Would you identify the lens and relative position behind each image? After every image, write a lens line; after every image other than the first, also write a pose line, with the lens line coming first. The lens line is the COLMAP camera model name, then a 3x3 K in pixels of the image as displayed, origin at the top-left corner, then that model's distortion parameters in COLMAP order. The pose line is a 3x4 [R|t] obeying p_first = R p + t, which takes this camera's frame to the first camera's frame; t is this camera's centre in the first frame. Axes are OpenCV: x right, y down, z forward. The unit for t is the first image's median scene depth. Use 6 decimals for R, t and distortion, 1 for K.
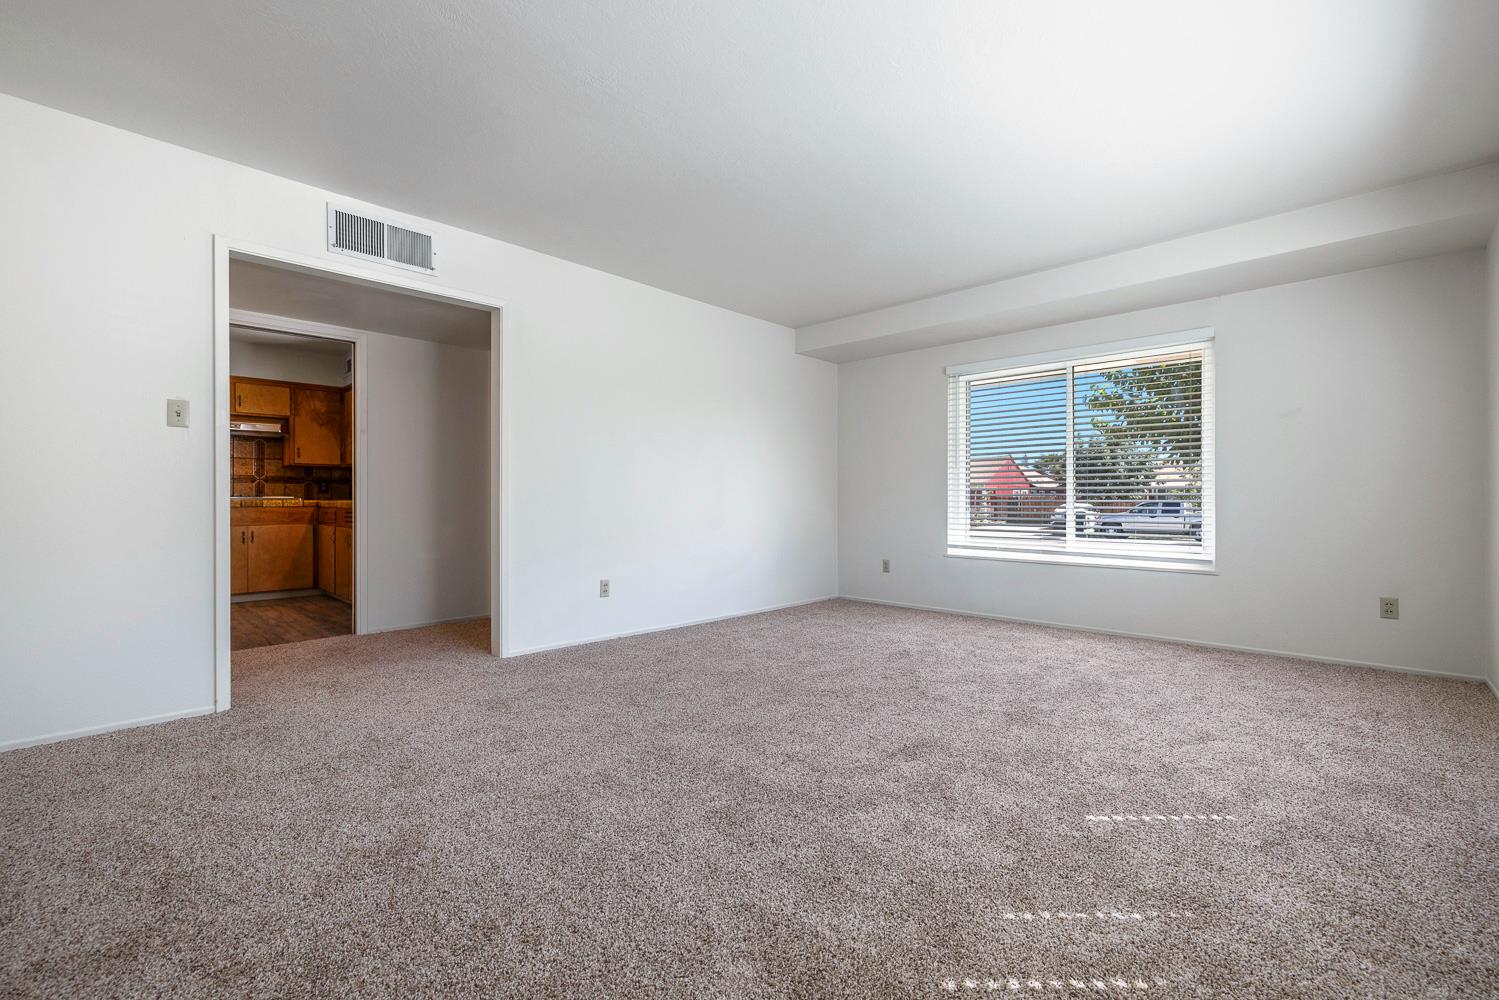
lens RADIAL K [[650.5, 0, 753.4], [0, 650.5, 503.5], [0, 0, 1]] dist [0.001100, 0.000116]
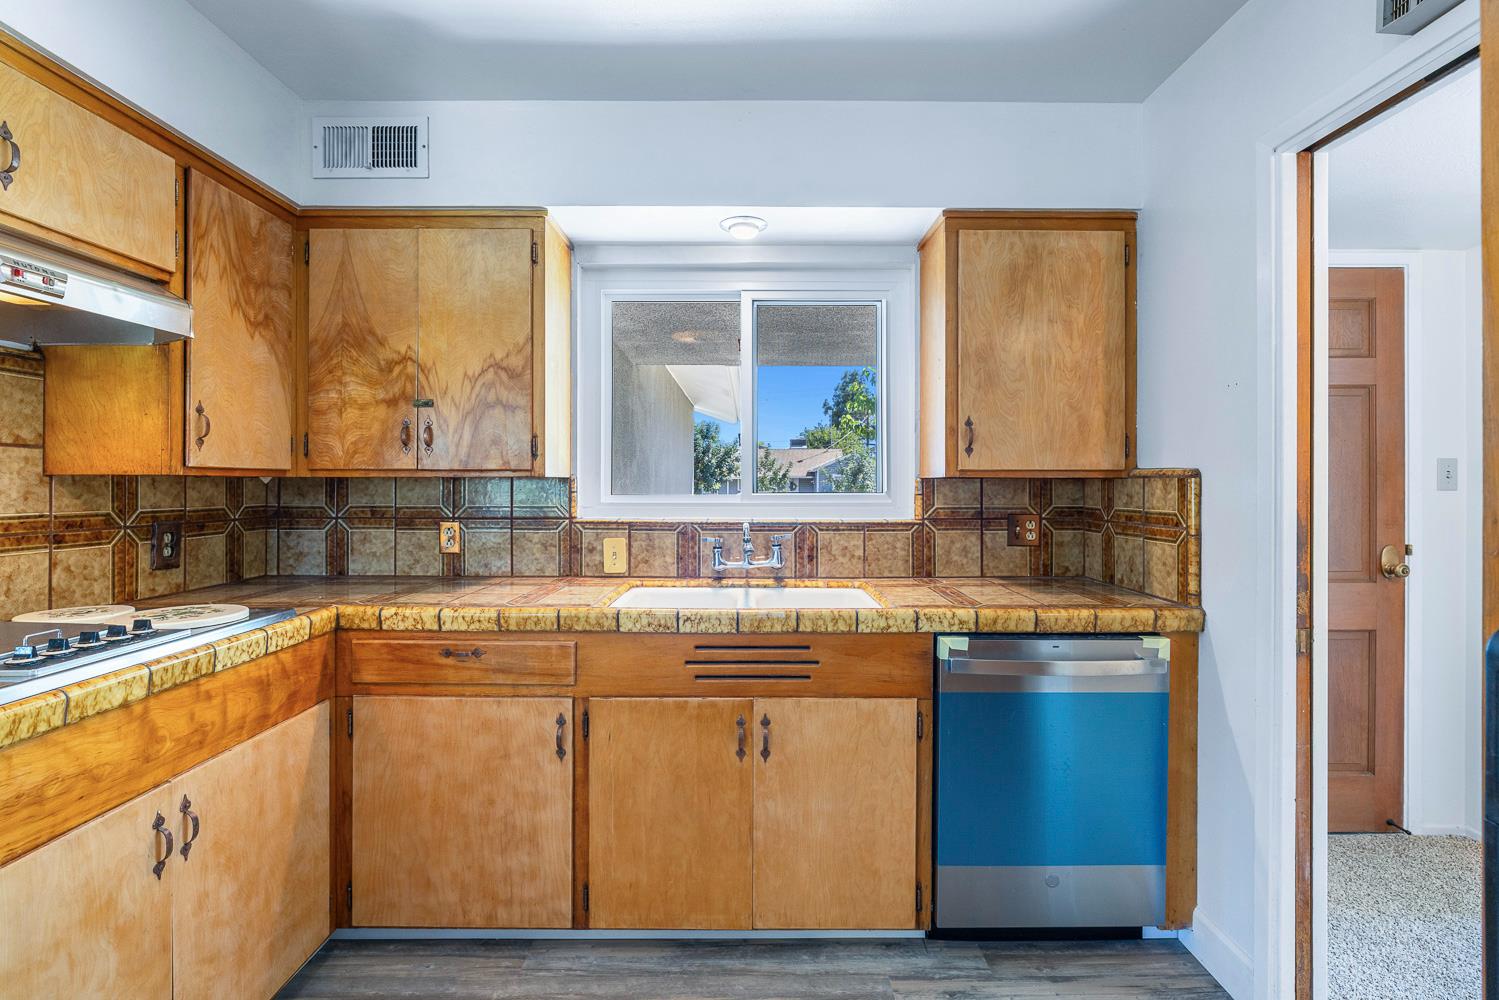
lens RADIAL K [[730.3, 0, 749.0], [0, 730.3, 493.2], [0, 0, 1]] dist [-0.003836, -0.000217]
pose [[0.715601, -0.005899, 0.698485, -0.745718], [-0.003544, 0.999921, 0.012076, -0.056232], [-0.698501, -0.011117, 0.715523, 0.653283]]
